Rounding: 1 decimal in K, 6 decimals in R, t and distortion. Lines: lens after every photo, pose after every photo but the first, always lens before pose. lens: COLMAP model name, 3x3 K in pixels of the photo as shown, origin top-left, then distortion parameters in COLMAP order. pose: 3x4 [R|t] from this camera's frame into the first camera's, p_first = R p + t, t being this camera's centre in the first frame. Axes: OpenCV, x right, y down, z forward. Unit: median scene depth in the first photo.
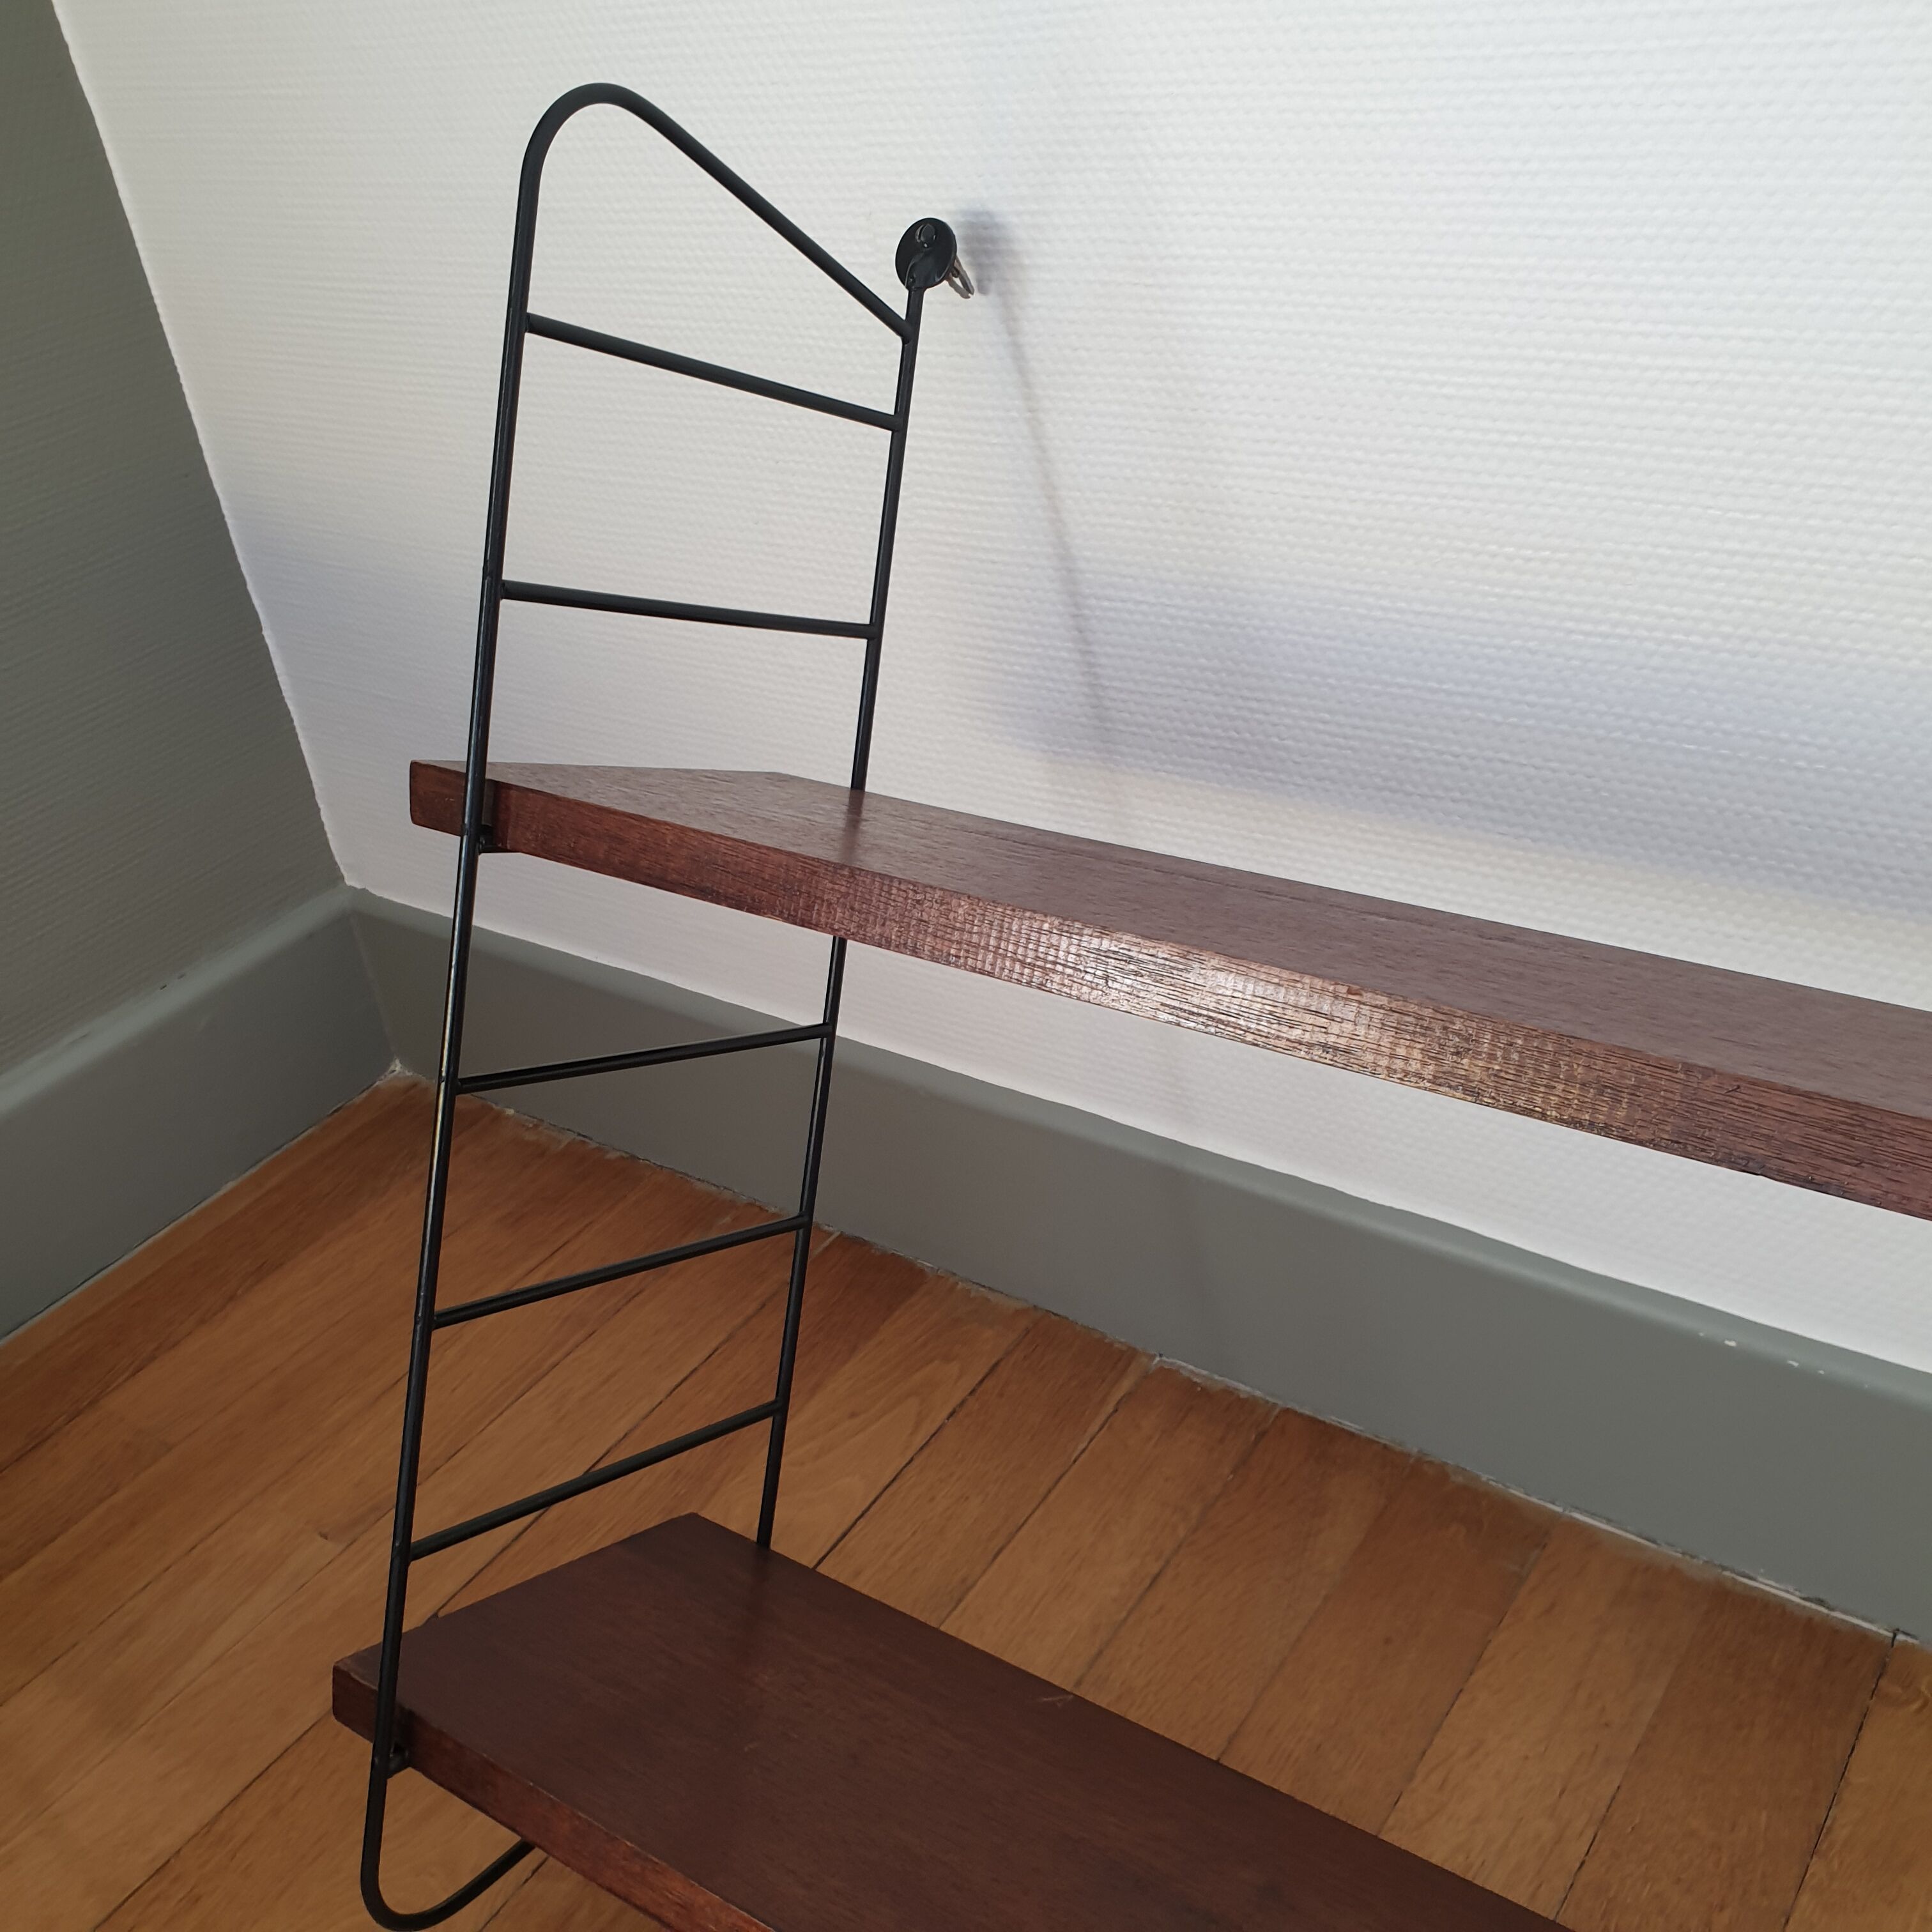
lens RADIAL K [[2035.8, 0, 966.0], [0, 2035.8, 966.0], [0, 0, 1]] dist [0.173850, -0.574766]
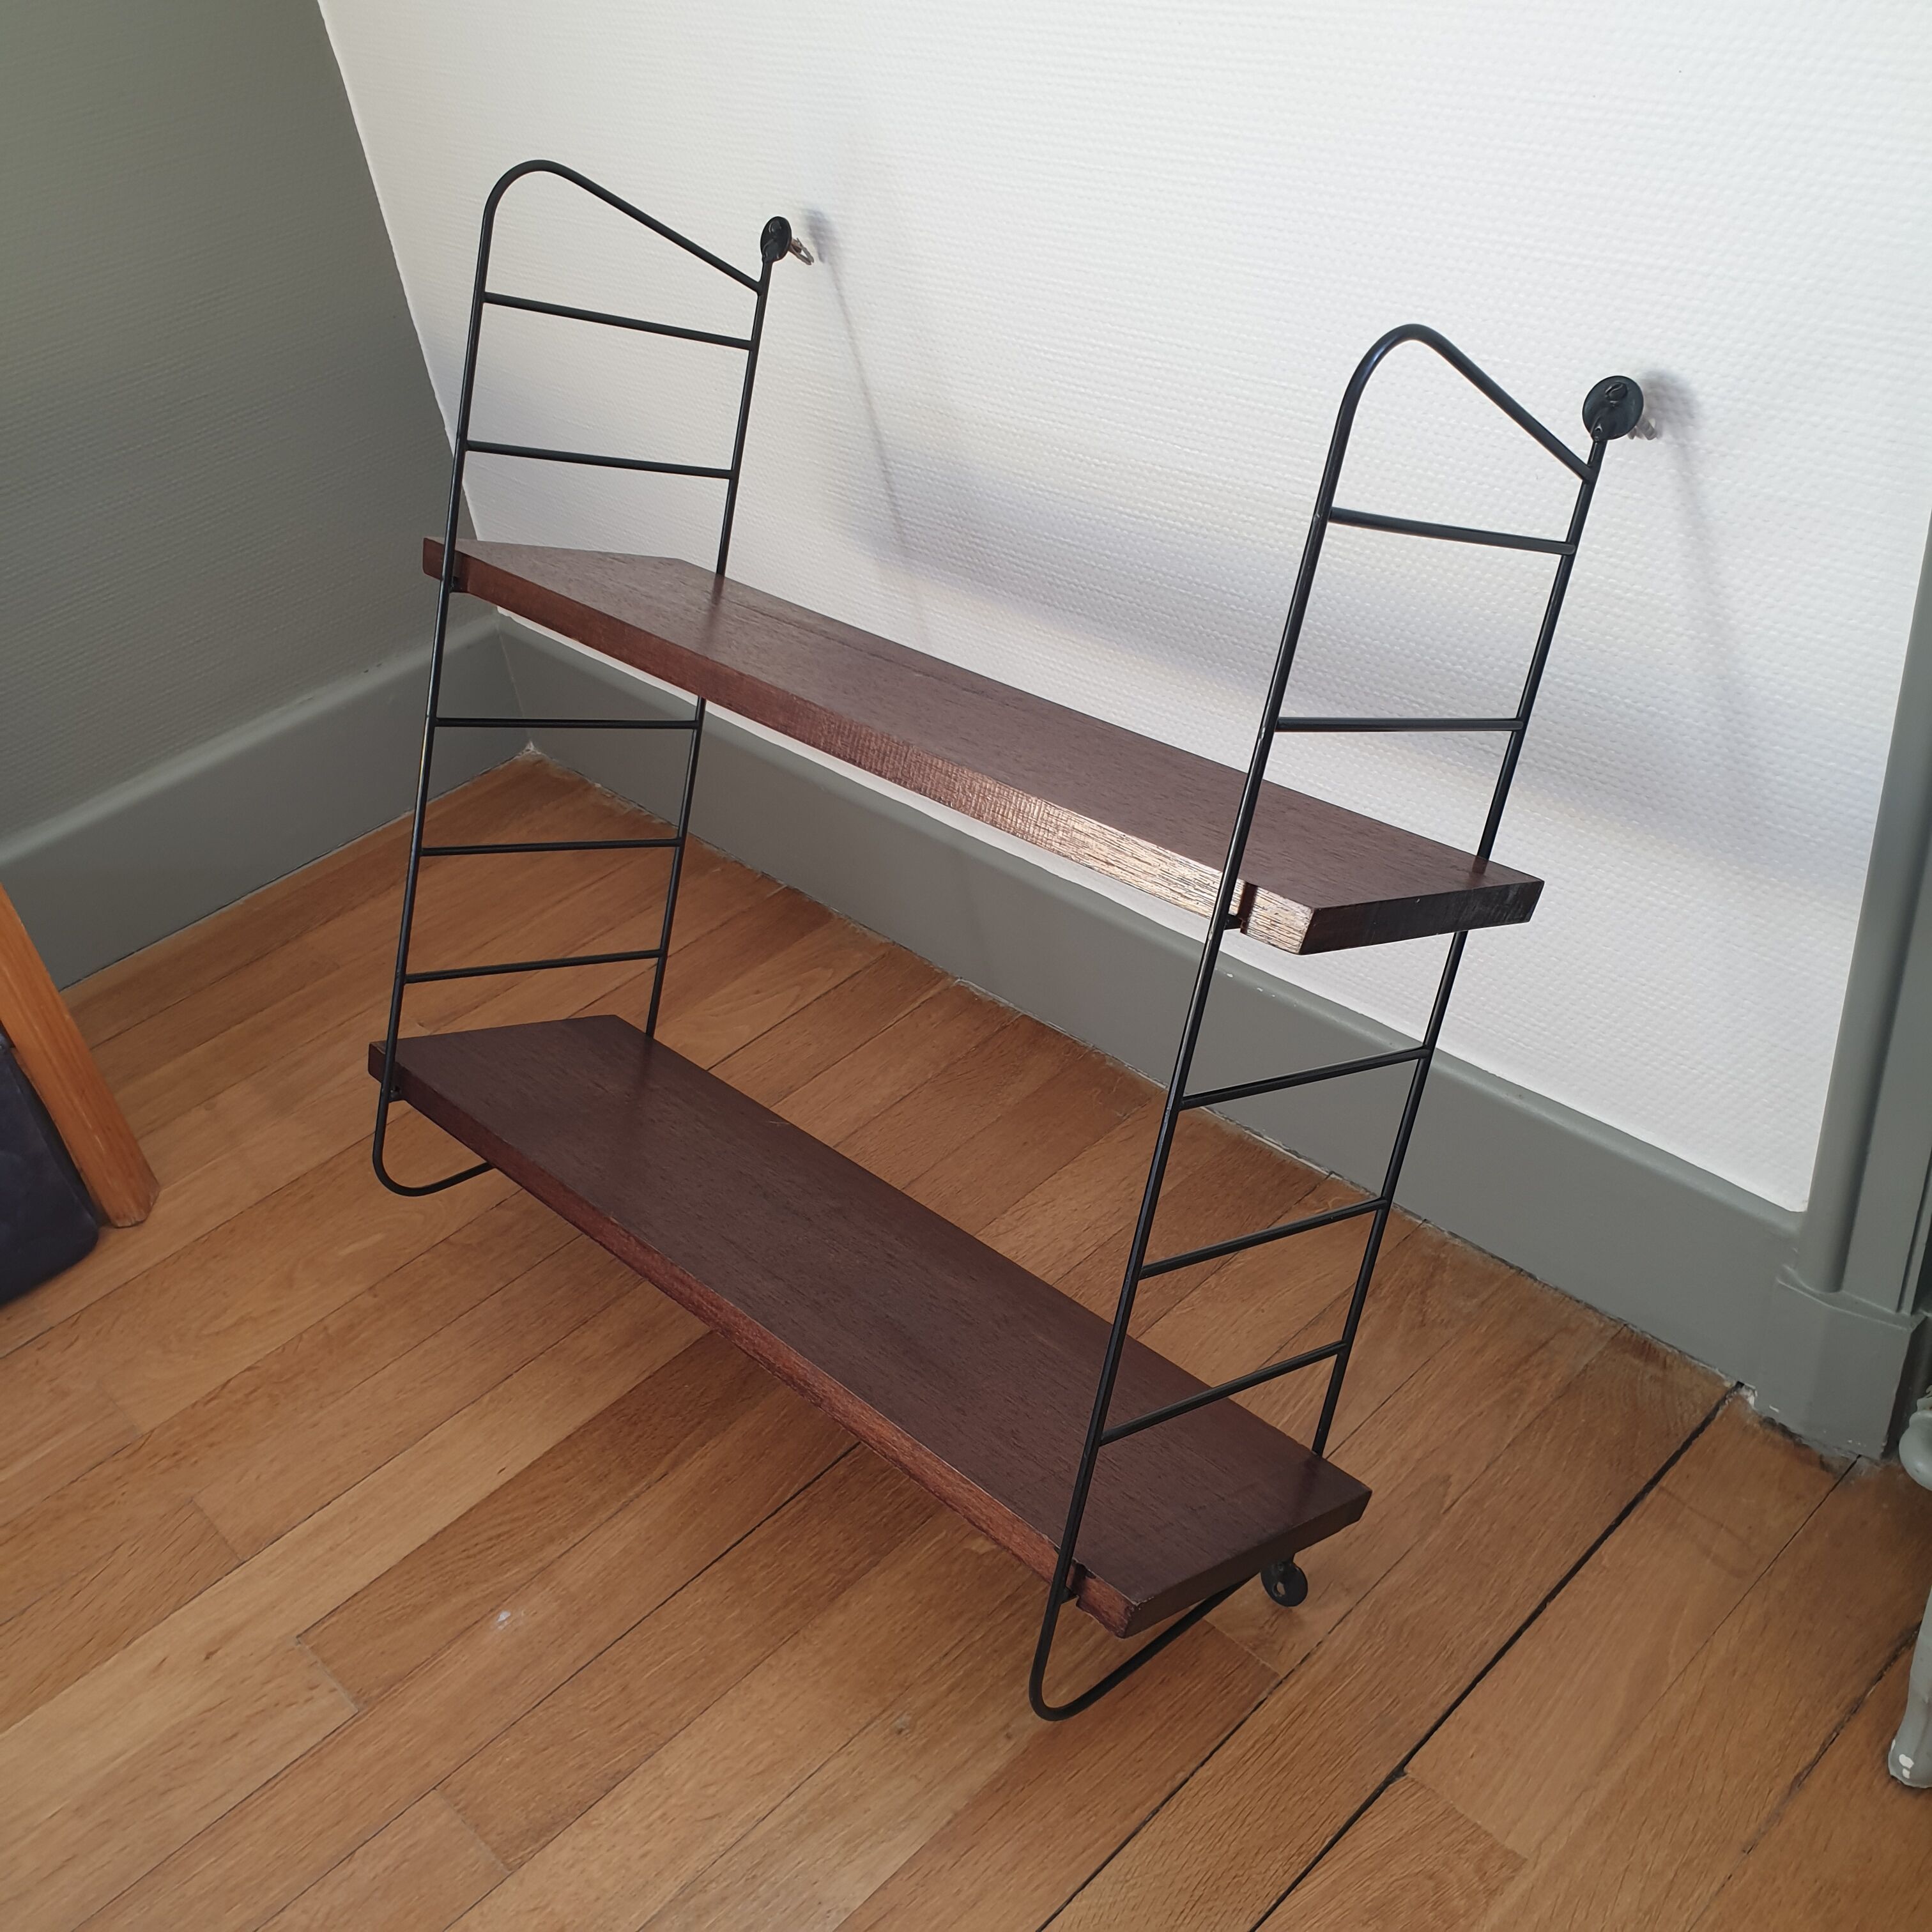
lens RADIAL K [[2033.3, 0, 965.5], [0, 2033.3, 1036.7], [0, 0, 1]] dist [0.160503, -0.540108]
pose [[0.981987, 0.115841, -0.149276, 0.450079], [-0.094388, 0.985130, 0.143562, 0.024405], [0.163687, -0.126886, 0.978318, -0.644275]]
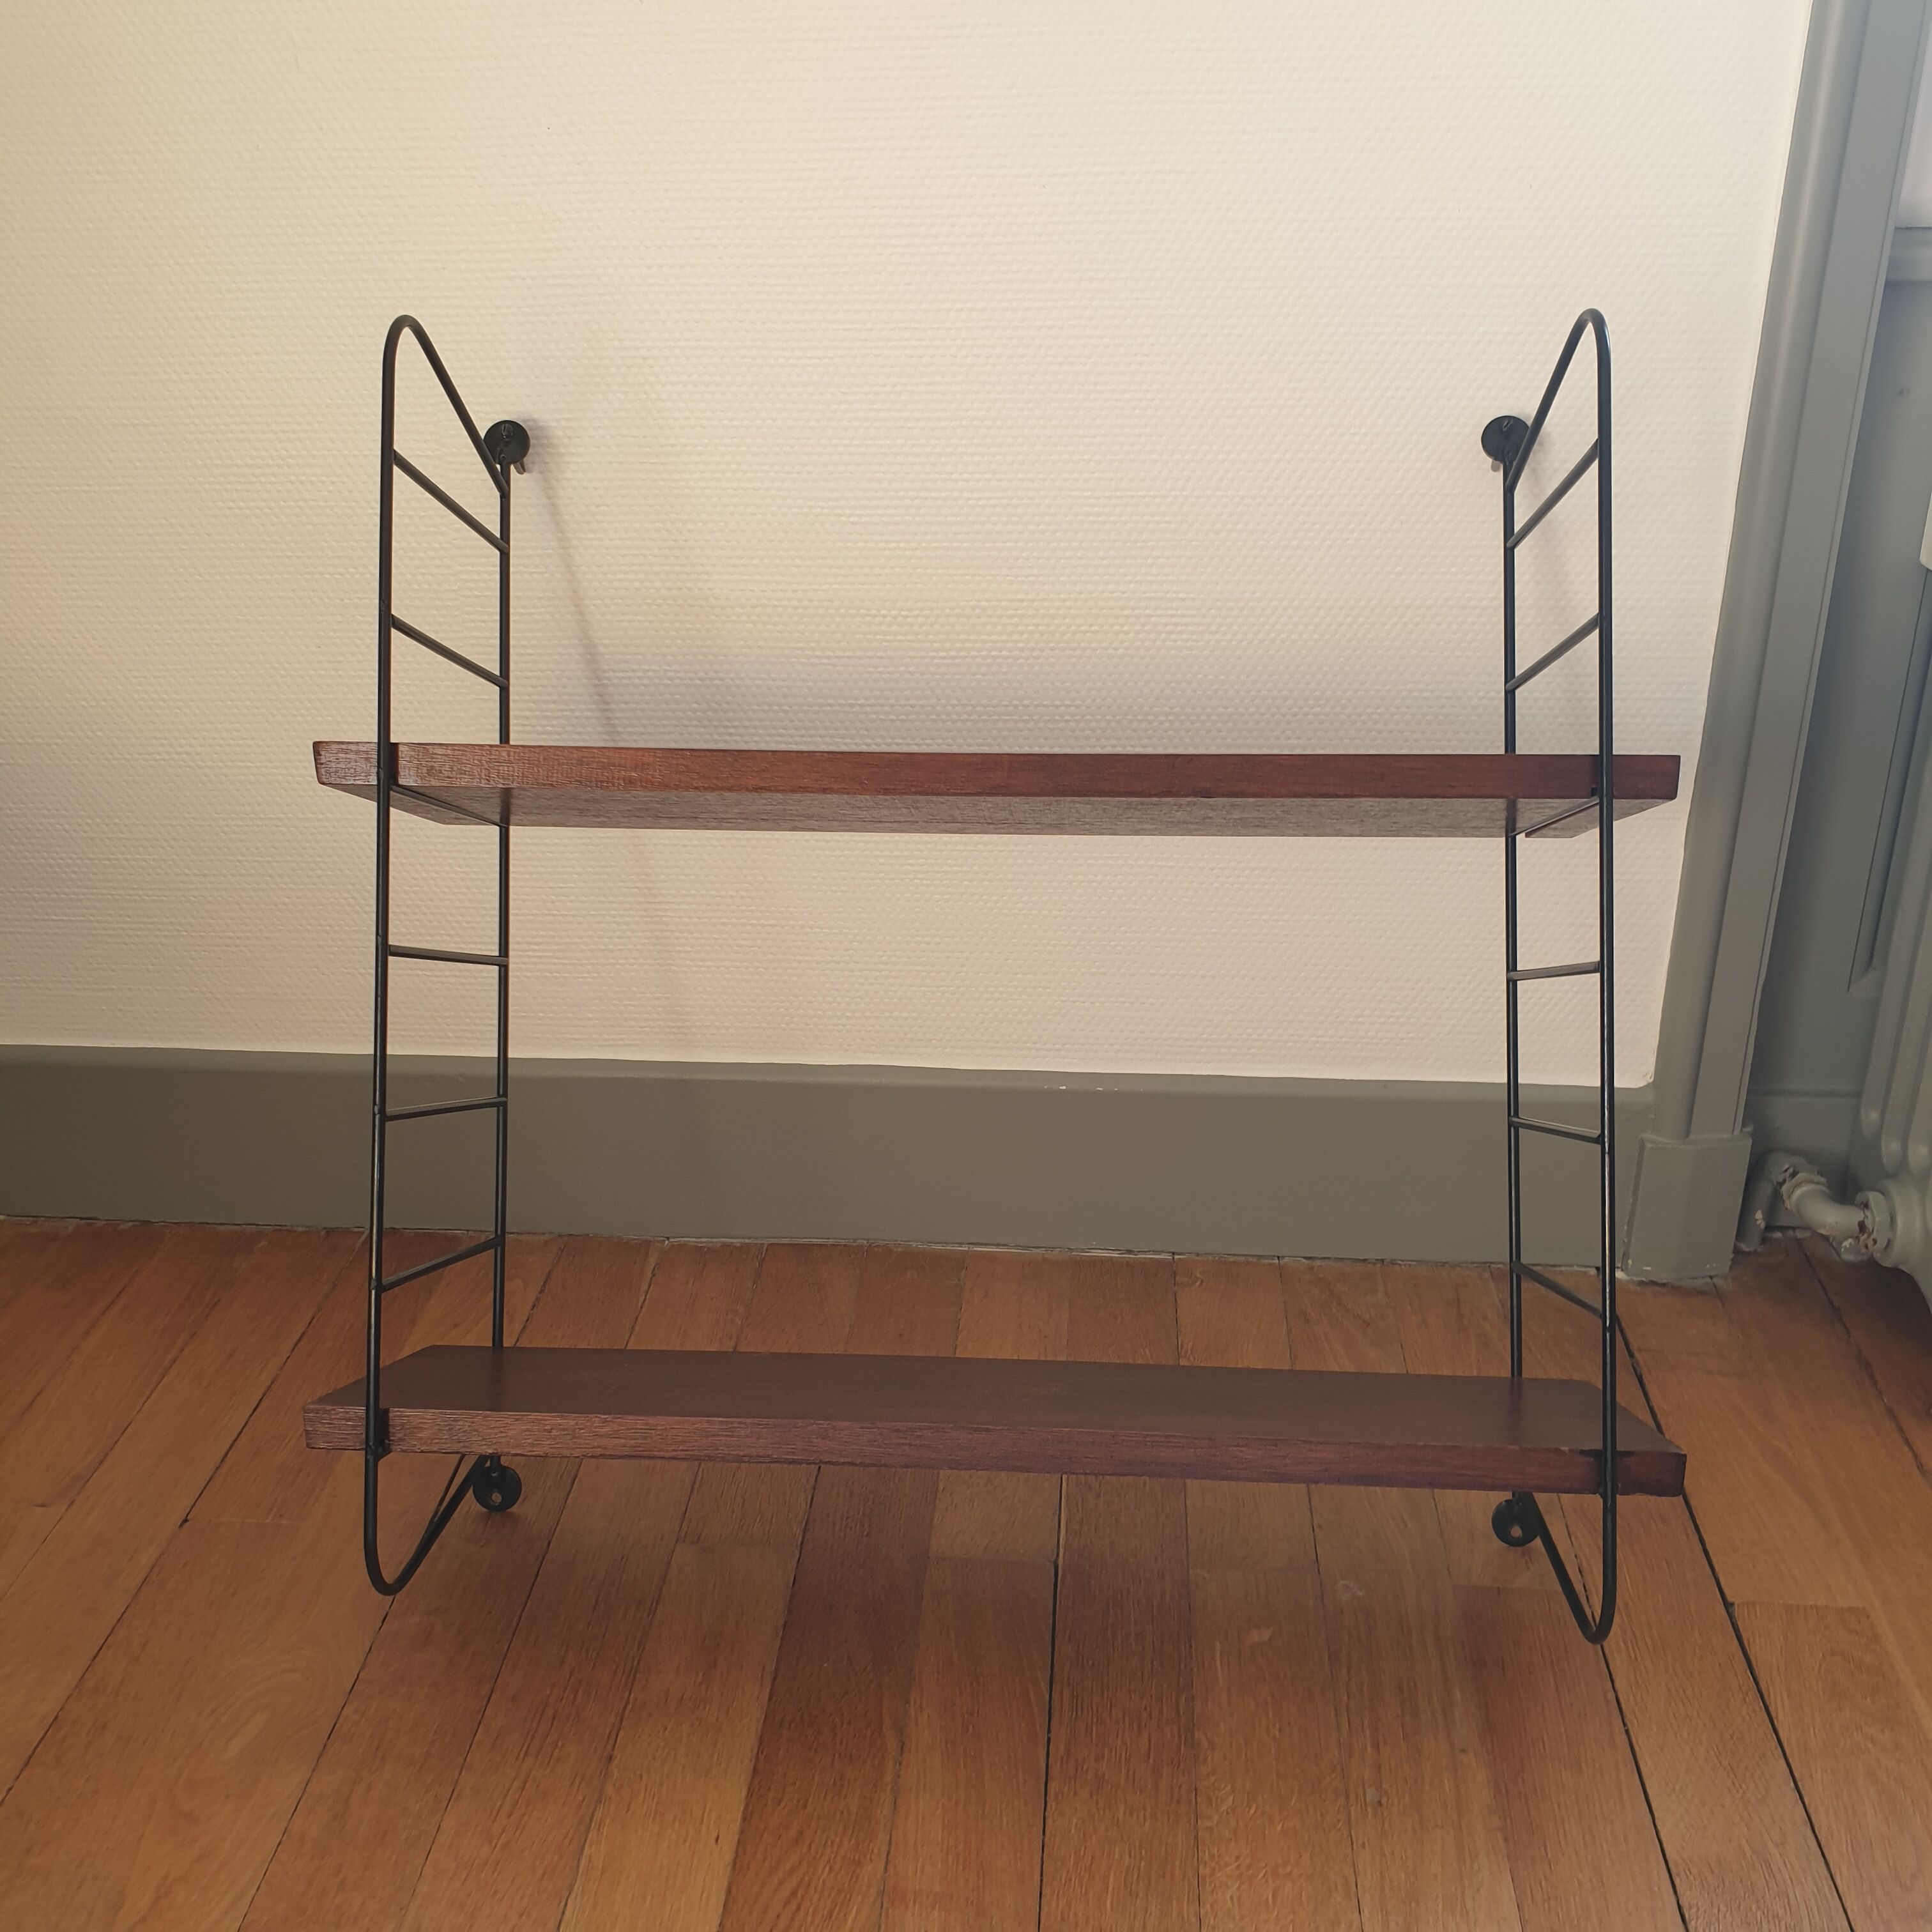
lens RADIAL K [[2034.7, 0, 977.5], [0, 2034.7, 990.3], [0, 0, 1]] dist [0.171976, -0.423363]
pose [[0.848963, -0.117347, 0.515258, -0.574719], [0.193125, 0.976485, -0.095812, 0.273732], [-0.491899, 0.180850, 0.851662, -0.415611]]
